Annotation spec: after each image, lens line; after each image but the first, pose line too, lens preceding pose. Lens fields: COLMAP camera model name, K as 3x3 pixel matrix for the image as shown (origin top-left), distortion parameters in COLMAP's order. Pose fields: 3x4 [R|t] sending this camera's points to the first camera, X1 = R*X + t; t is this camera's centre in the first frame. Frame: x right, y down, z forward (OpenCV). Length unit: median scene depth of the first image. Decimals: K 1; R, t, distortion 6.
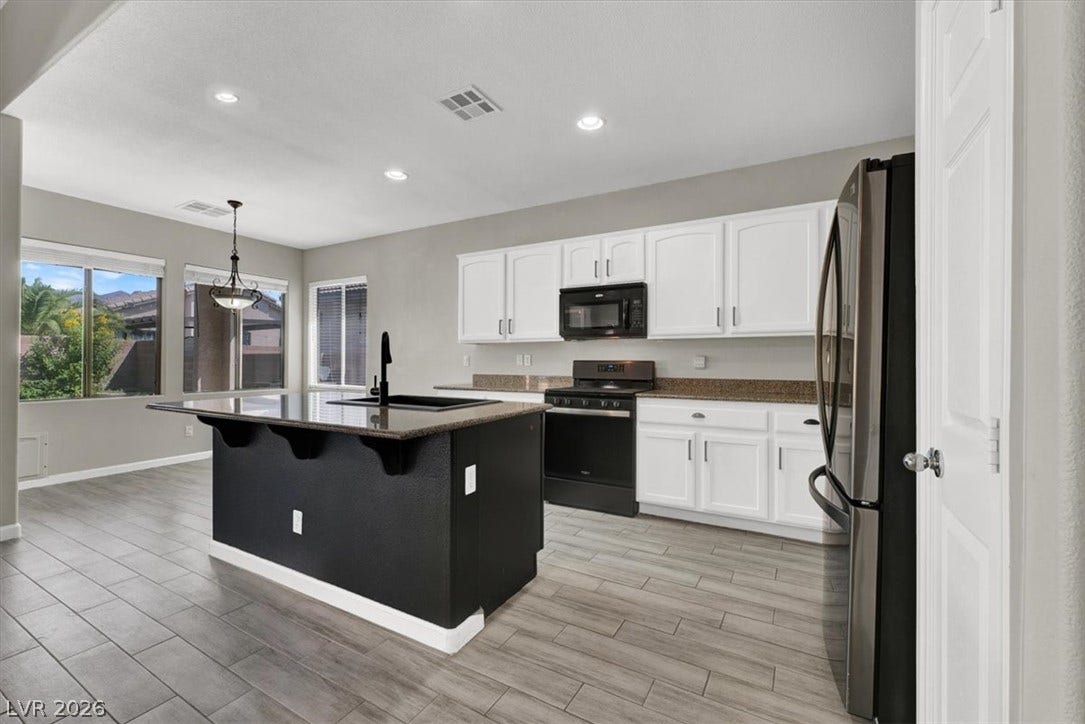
lens RADIAL K [[456.6, 0, 542.5], [0, 456.6, 362.0], [0, 0, 1]] dist [0.009027, -0.000136]
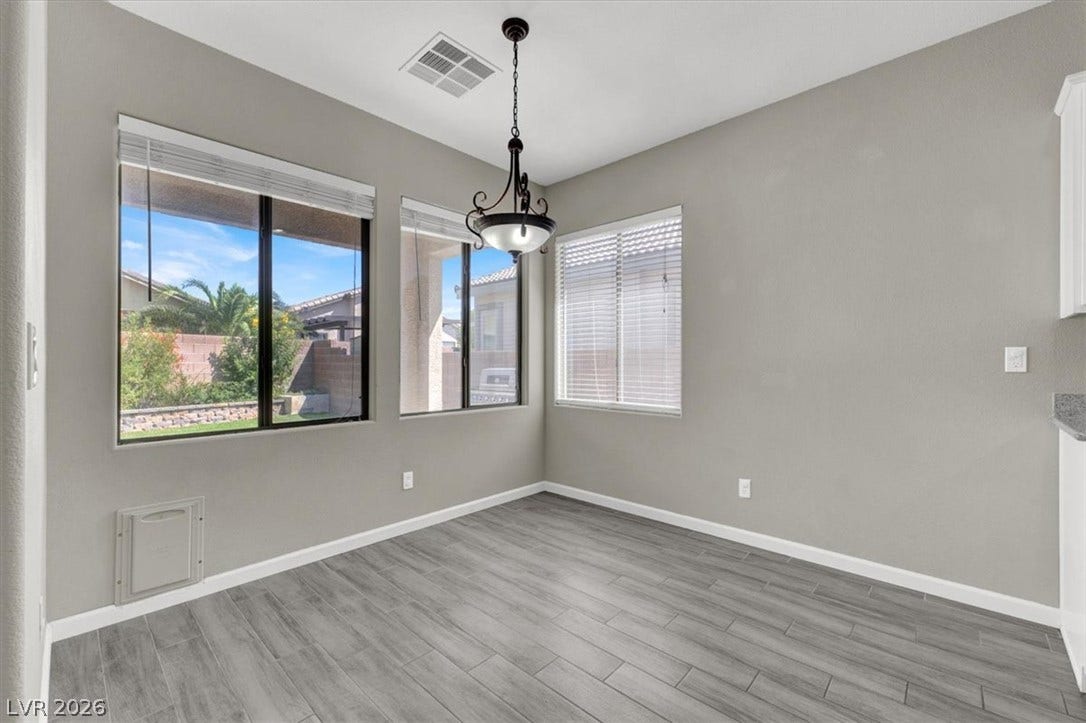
lens RADIAL K [[451.1, 0, 543.0], [0, 451.1, 361.5], [0, 0, 1]] dist [-0.001395, -0.000155]
pose [[0.970875, -0.003411, -0.239564, -0.435030], [0.003649, 0.999993, 0.000551, -0.002754], [0.239561, -0.001409, 0.970880, 0.452851]]
